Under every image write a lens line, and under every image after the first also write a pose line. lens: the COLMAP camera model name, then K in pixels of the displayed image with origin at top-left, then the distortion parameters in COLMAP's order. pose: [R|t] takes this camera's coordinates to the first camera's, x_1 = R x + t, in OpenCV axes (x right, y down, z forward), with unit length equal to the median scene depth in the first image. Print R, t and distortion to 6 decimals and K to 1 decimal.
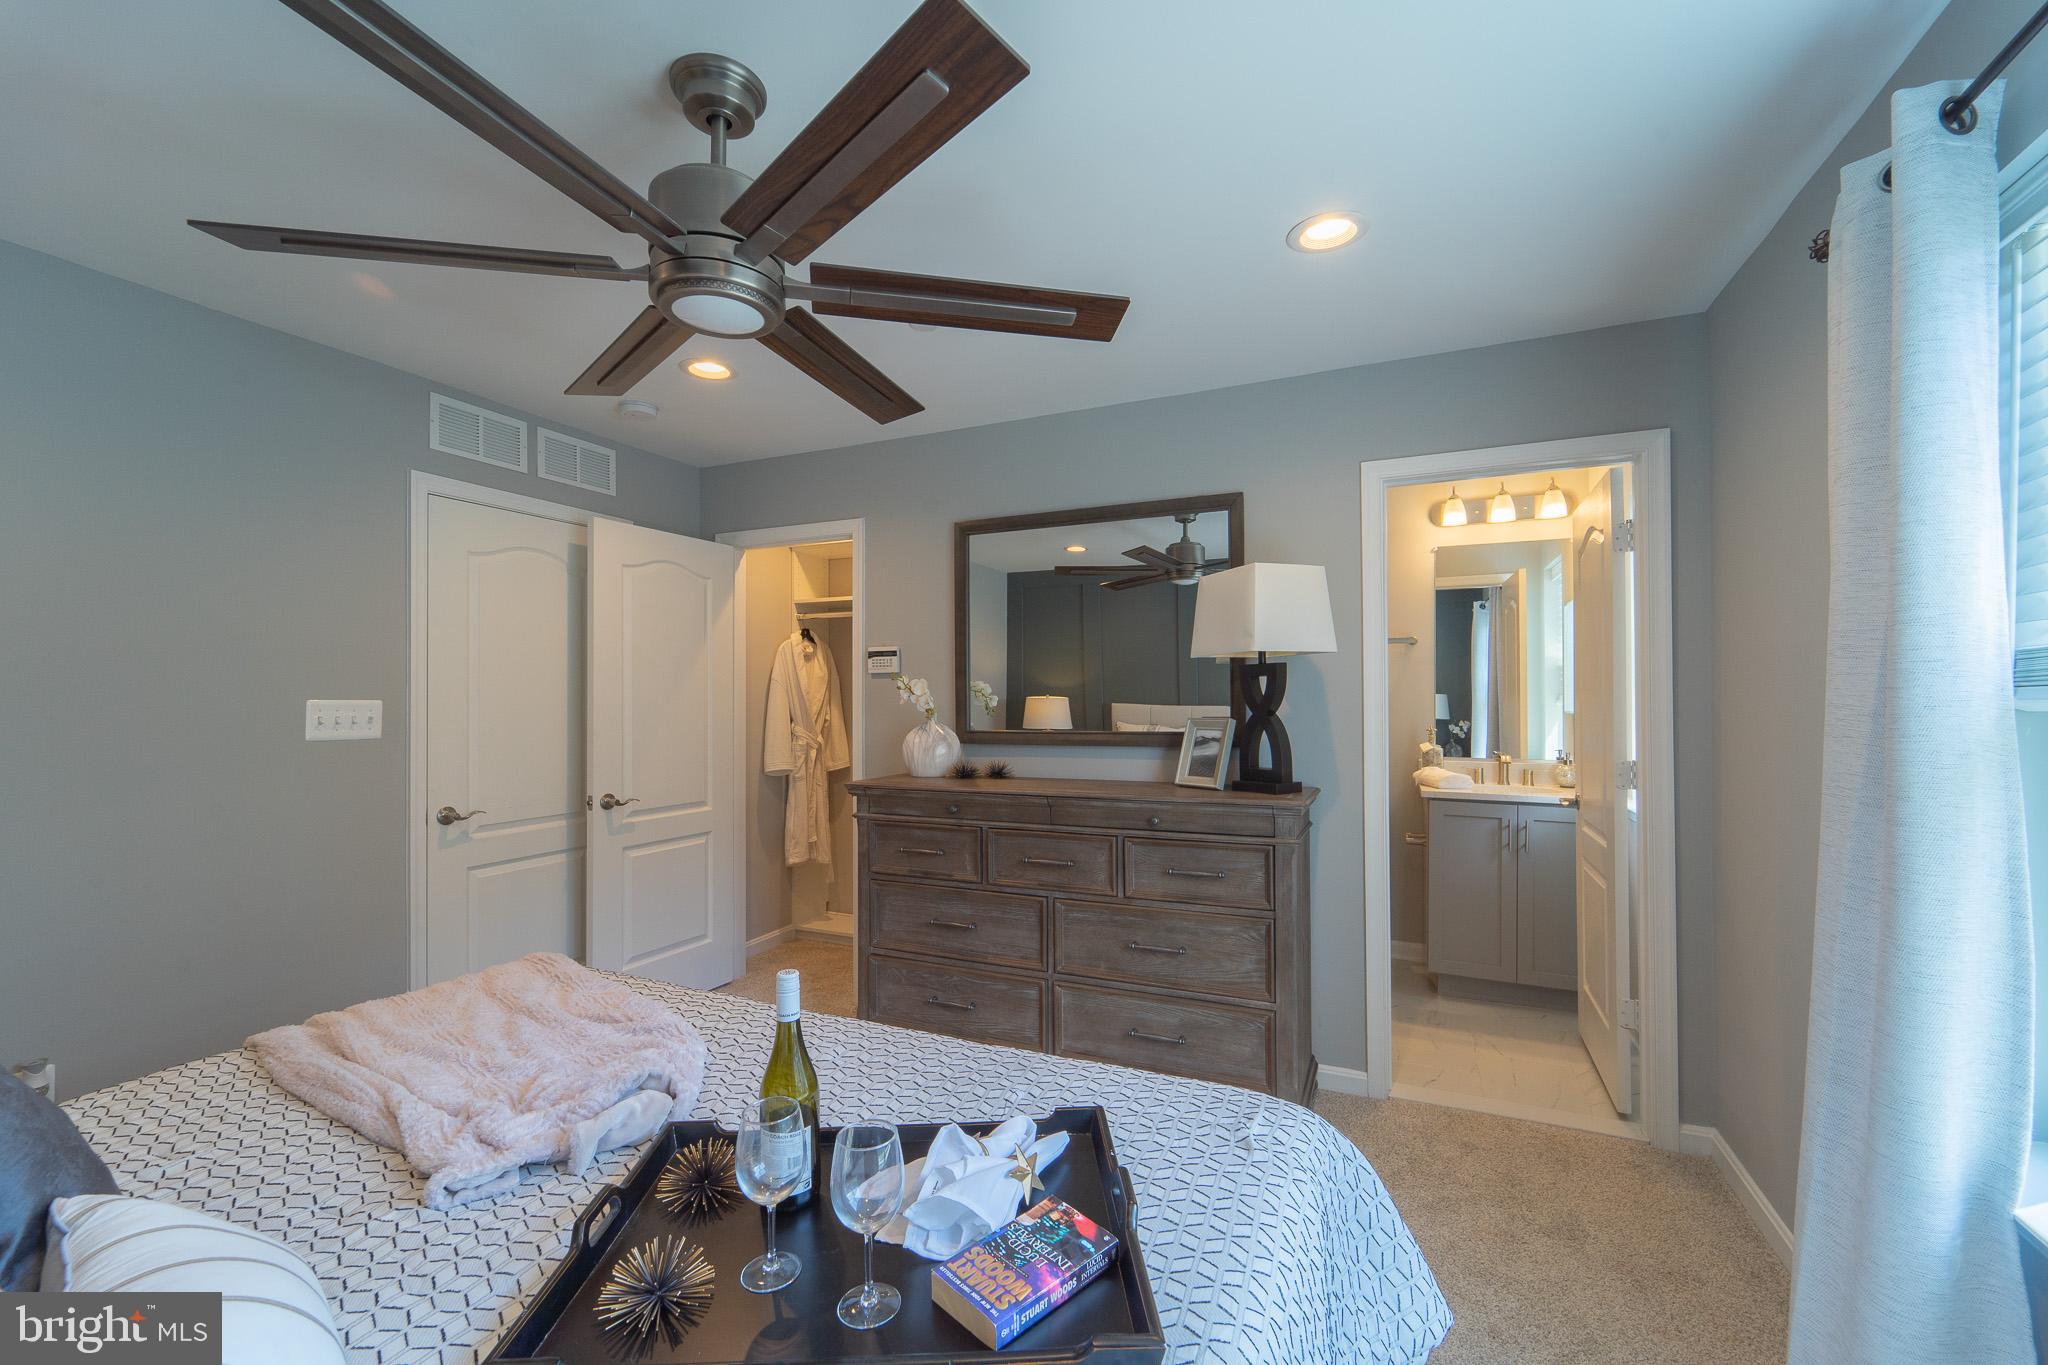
lens RADIAL K [[821.2, 0, 1040.4], [0, 821.2, 694.5], [0, 0, 1]] dist [-0.002960, -0.000419]
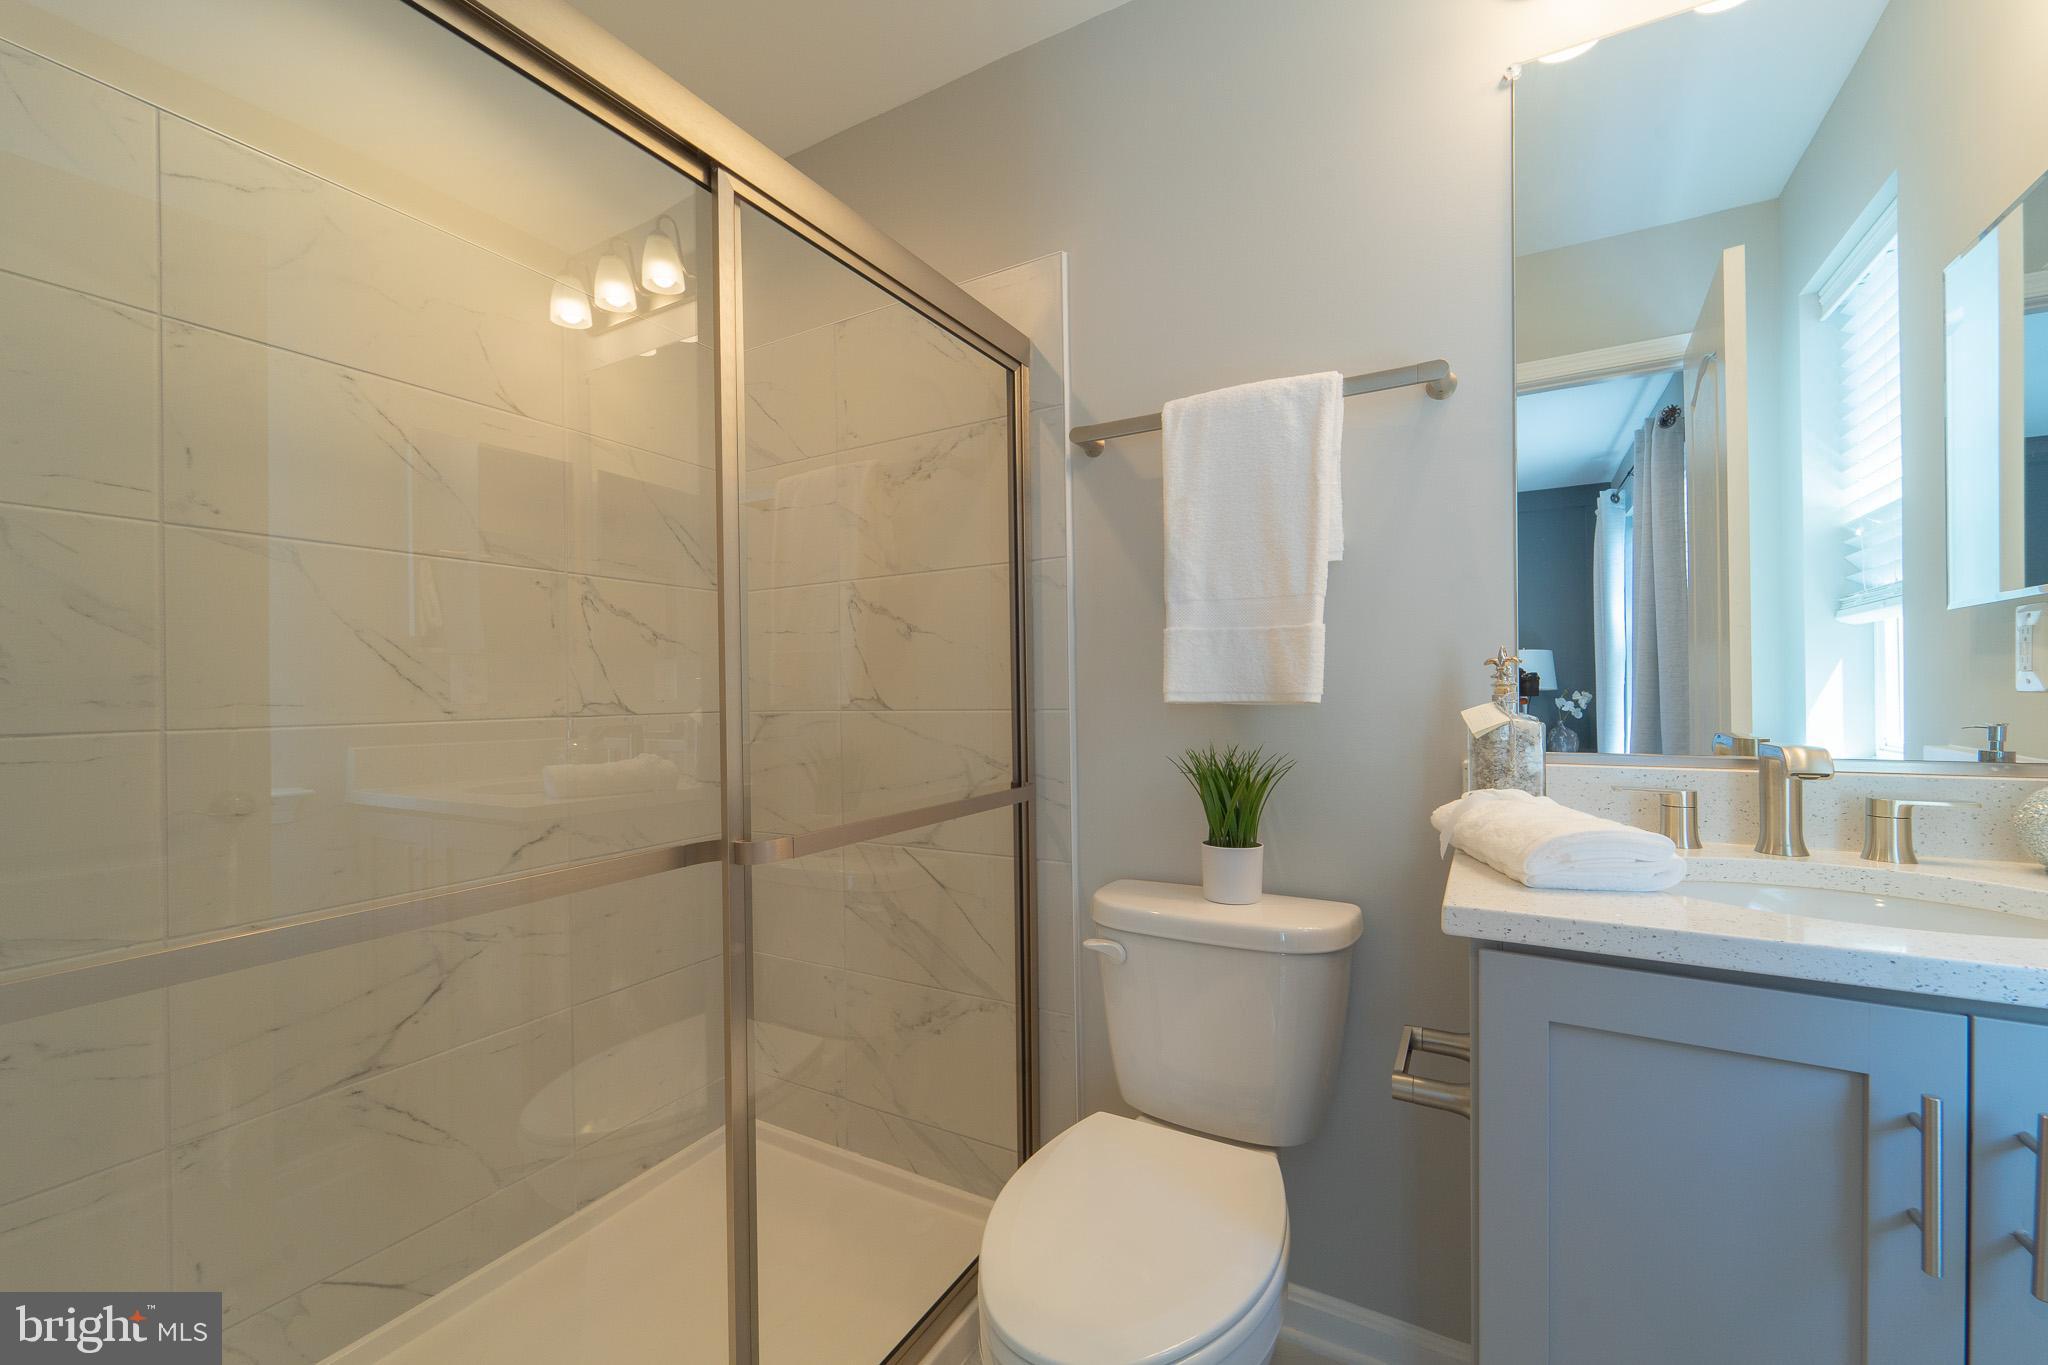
lens RADIAL K [[821.2, 0, 1014.0], [0, 821.2, 688.6], [0, 0, 1]] dist [-0.002960, -0.000419]
pose [[0.993019, -0.006449, -0.117780, 0.197804], [0.006848, 0.999972, 0.002984, 0.029875], [0.117757, -0.003770, 0.993035, 0.403716]]
